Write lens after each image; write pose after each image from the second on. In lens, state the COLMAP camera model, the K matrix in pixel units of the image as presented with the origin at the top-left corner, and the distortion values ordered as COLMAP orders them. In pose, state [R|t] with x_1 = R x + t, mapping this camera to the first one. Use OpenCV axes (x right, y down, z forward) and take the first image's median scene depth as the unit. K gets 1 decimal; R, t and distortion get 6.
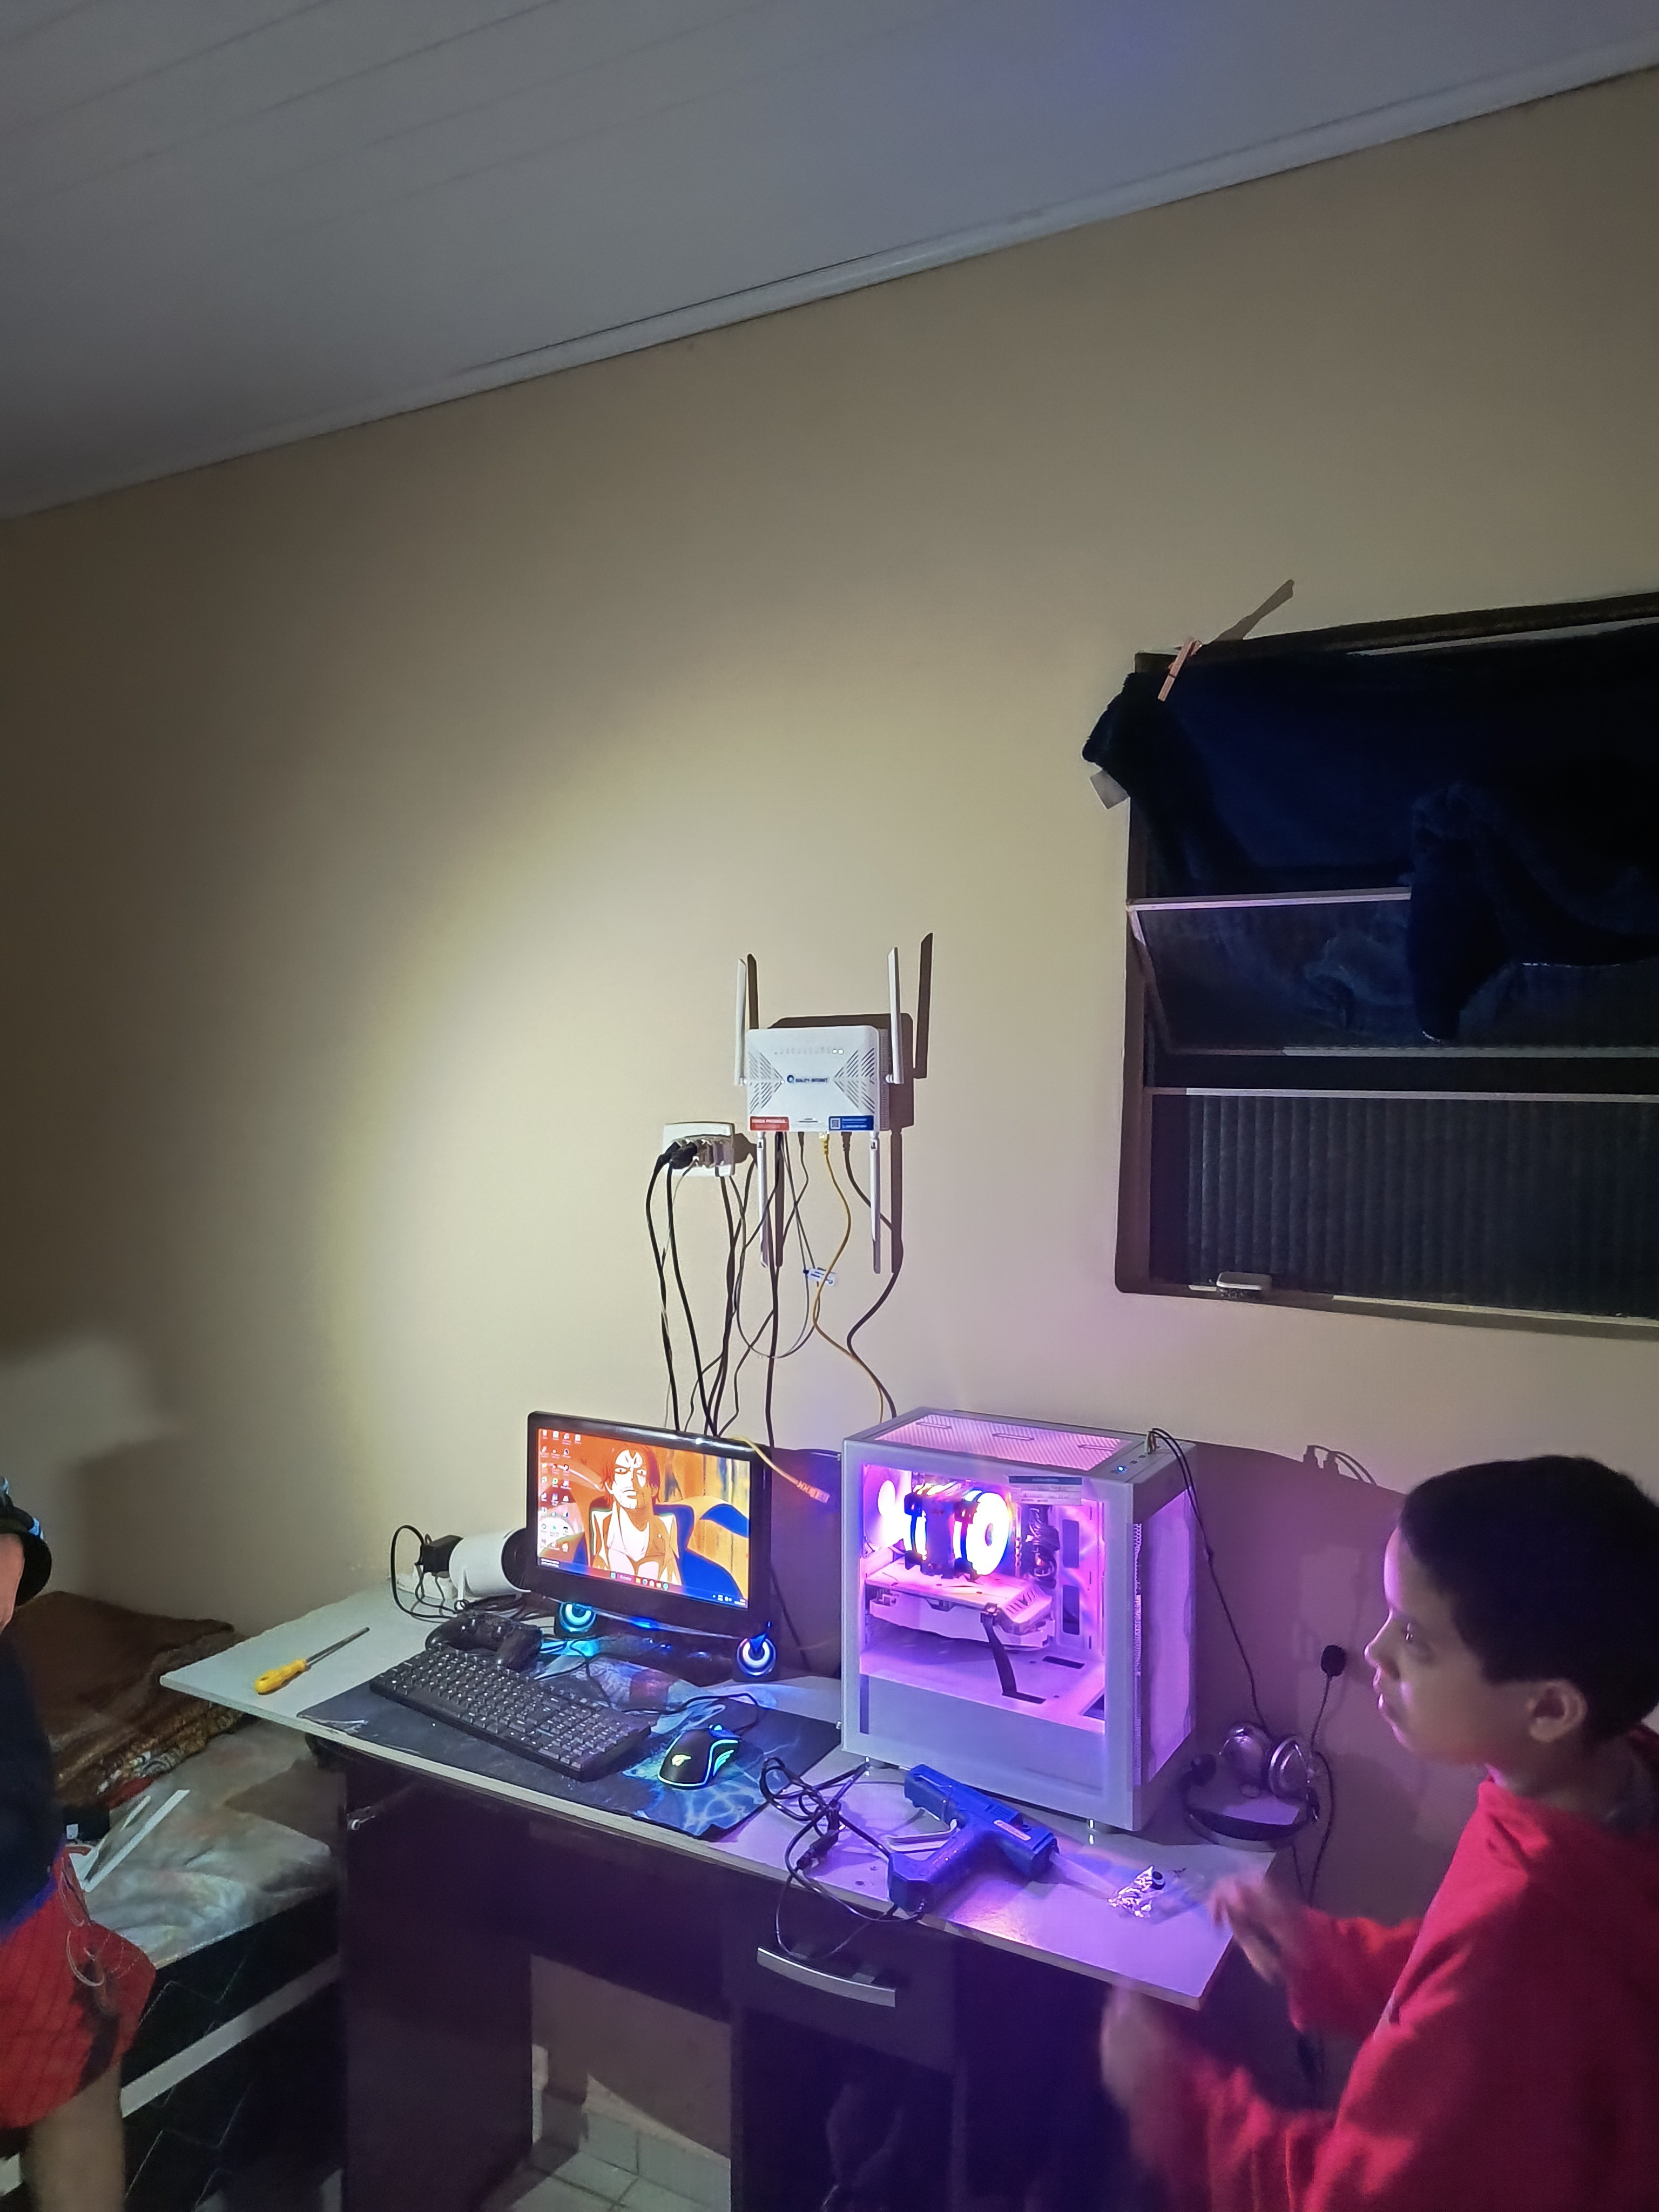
lens RADIAL K [[1527.2, 0, 828.7], [0, 1527.2, 1105.3], [0, 0, 1]] dist [0.009198, 0.001533]
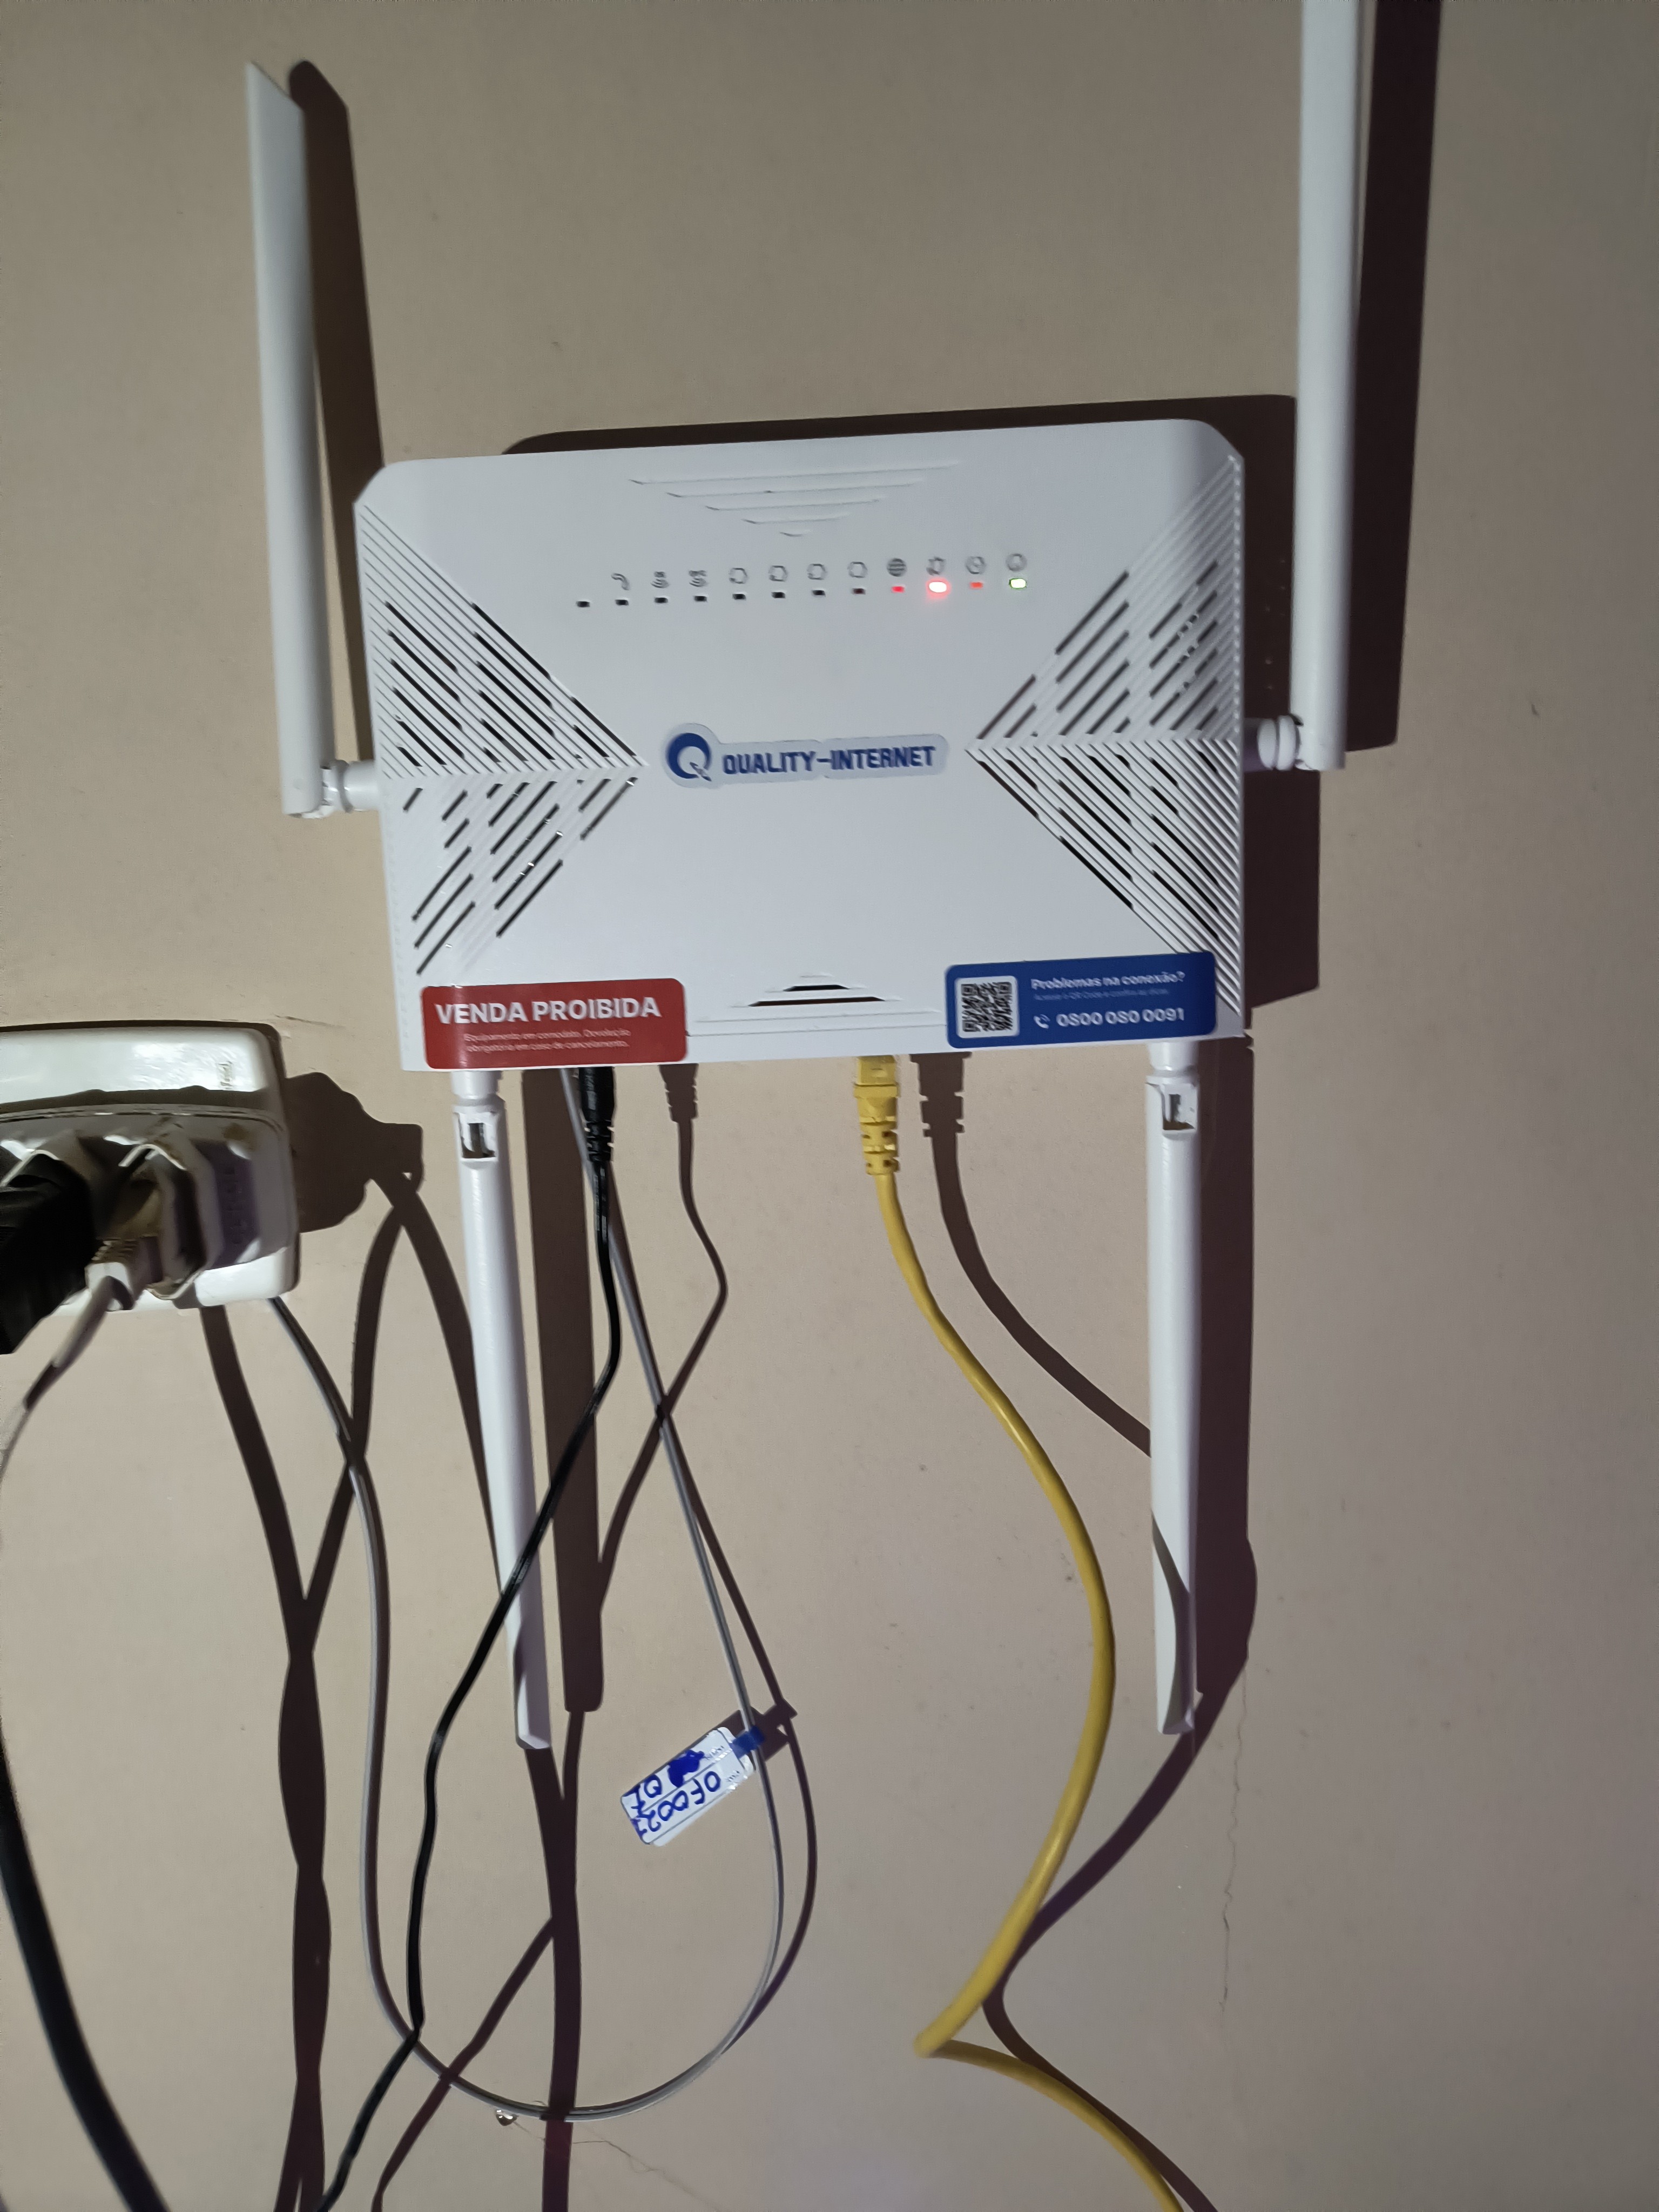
lens RADIAL K [[1527.2, 0, 831.3], [0, 1527.2, 1100.6], [0, 0, 1]] dist [0.009198, 0.001533]
pose [[0.885275, -0.086813, 0.456894, -0.091158], [0.038106, 0.992660, 0.114778, 0.001930], [-0.463505, -0.084200, 0.882085, 0.827890]]
